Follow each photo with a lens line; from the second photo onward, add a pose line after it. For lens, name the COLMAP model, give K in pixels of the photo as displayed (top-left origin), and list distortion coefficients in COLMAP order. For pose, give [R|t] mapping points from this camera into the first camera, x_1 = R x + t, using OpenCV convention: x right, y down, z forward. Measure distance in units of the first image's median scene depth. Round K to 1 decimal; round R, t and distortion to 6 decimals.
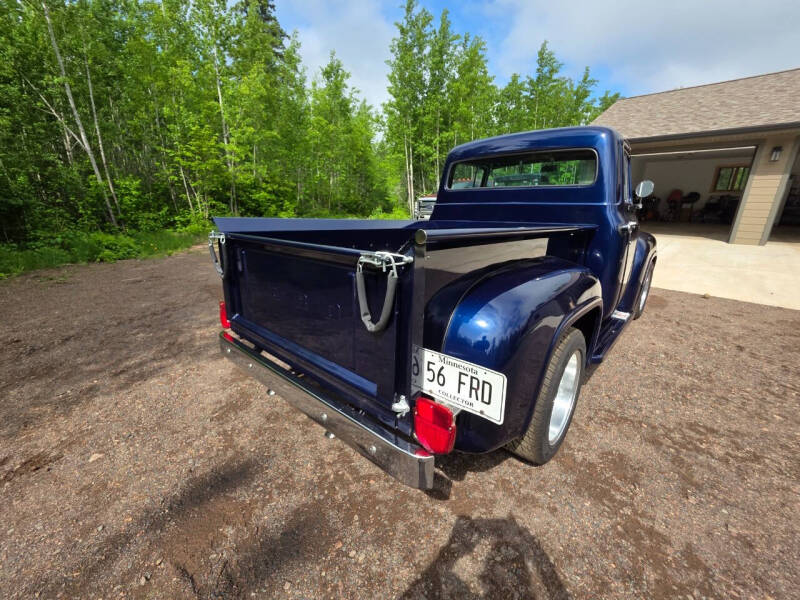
lens RADIAL K [[321.3, 0, 403.4], [0, 321.3, 297.8], [0, 0, 1]] dist [0.004792, -0.001547]
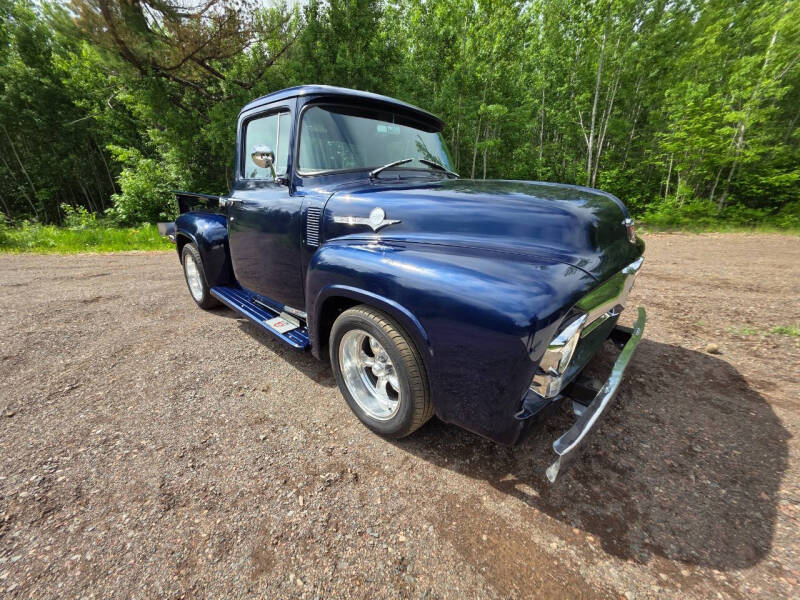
lens RADIAL K [[321.3, 0, 404.9], [0, 321.3, 298.3], [0, 0, 1]] dist [0.004792, -0.001547]
pose [[-0.014984, 0.309845, -0.950669, 0.543519], [-0.283144, 0.910544, 0.301230, -0.125847], [0.958960, 0.273689, 0.074087, 0.475670]]
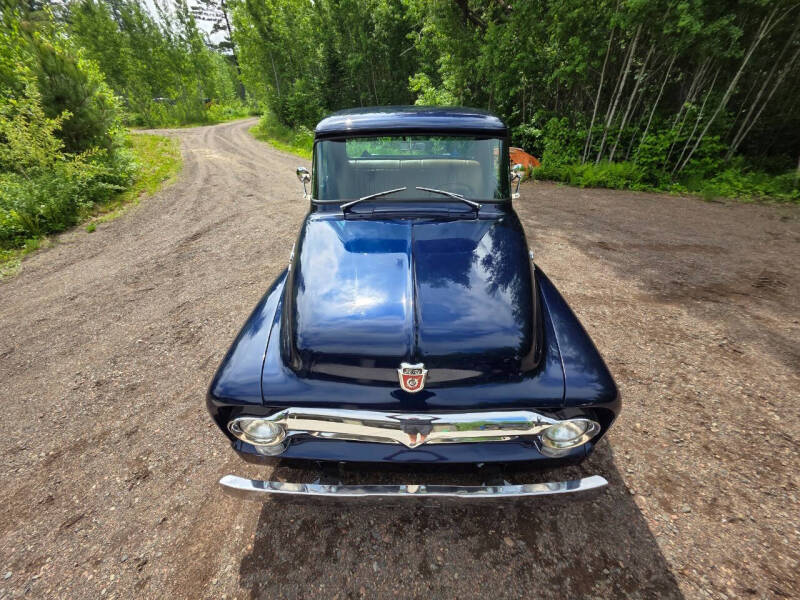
lens RADIAL K [[321.3, 0, 402.6], [0, 321.3, 299.9], [0, 0, 1]] dist [0.004792, -0.001547]
pose [[-0.761254, 0.351062, -0.545204, 0.416446], [-0.175504, 0.697853, 0.694406, -0.281134], [0.624252, 0.624305, -0.469631, 0.660891]]
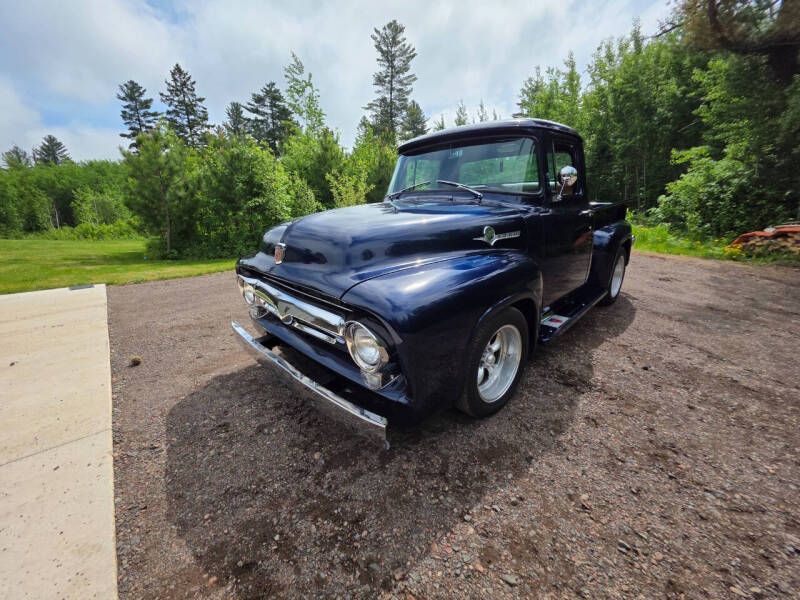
lens RADIAL K [[321.3, 0, 401.9], [0, 321.3, 300.5], [0, 0, 1]] dist [0.004792, -0.001547]
pose [[-0.997348, 0.001808, 0.072764, 0.232848], [0.042234, 0.828572, 0.558288, -0.241501], [-0.059281, 0.559880, -0.826450, 0.820039]]
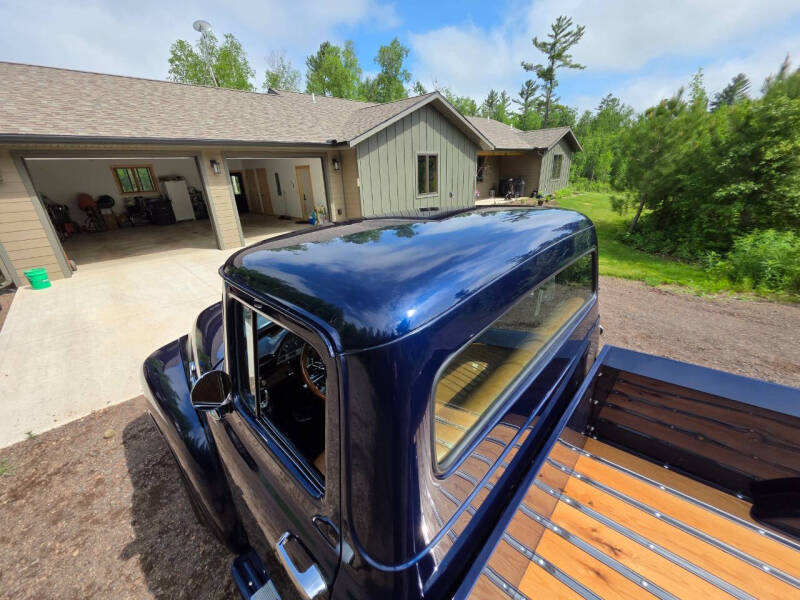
lens RADIAL K [[321.3, 0, 400.3], [0, 321.3, 301.3], [0, 0, 1]] dist [0.004792, -0.001547]
pose [[0.022261, -0.378703, 0.925250, -0.009725], [0.338019, 0.873828, 0.349524, -0.217338], [-0.940876, 0.304972, 0.147461, 0.391198]]
